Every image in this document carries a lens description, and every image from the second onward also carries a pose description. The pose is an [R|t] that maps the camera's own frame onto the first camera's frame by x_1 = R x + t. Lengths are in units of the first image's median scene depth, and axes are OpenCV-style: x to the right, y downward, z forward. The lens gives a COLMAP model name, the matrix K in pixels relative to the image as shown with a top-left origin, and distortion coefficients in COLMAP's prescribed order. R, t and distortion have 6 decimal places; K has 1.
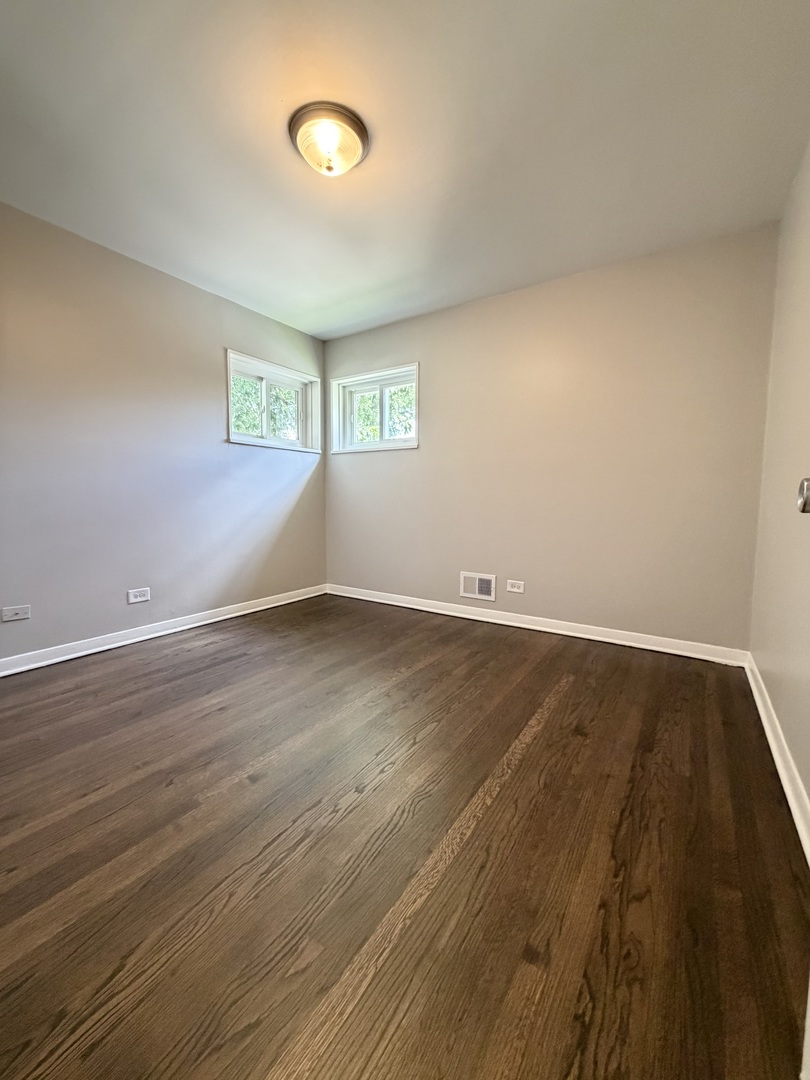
lens RADIAL K [[431.8, 0, 403.2], [0, 431.8, 535.4], [0, 0, 1]] dist [-0.003754, 0.000388]
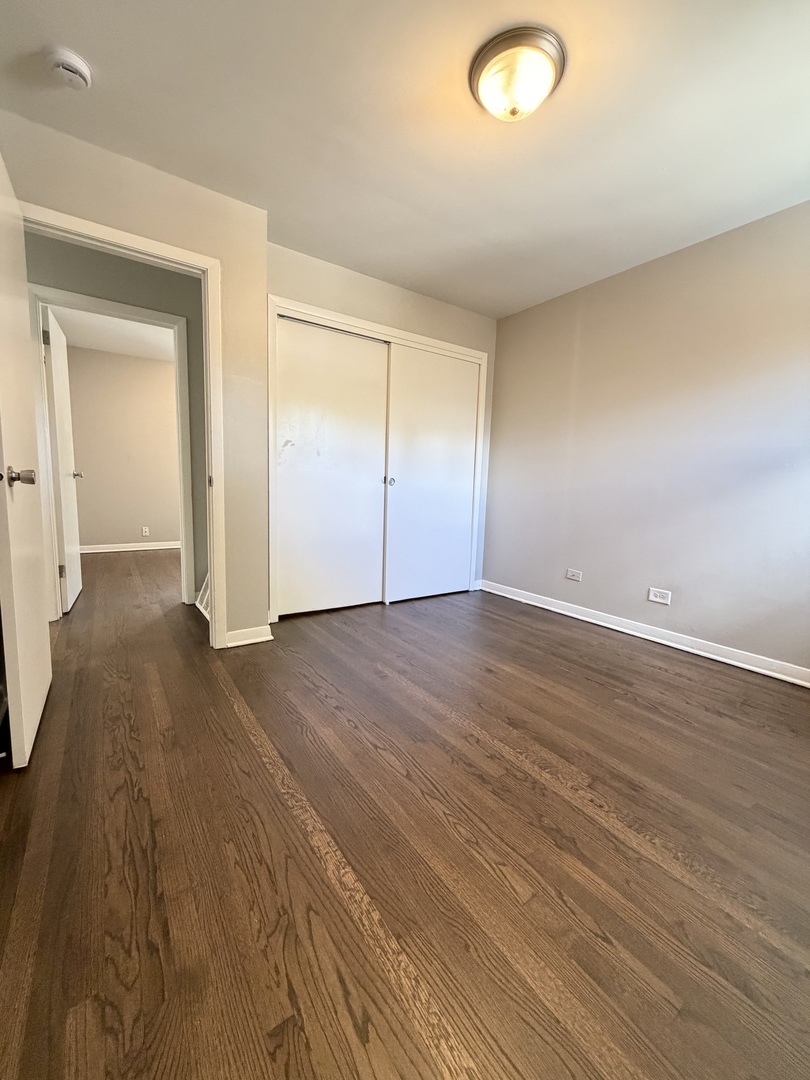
lens RADIAL K [[431.8, 0, 403.2], [0, 431.8, 535.4], [0, 0, 1]] dist [-0.003754, 0.000388]
pose [[-0.365053, 0.094284, -0.926200, 0.821415], [-0.114165, 0.982817, 0.145044, -0.119786], [0.923960, 0.158689, -0.348016, 1.277806]]
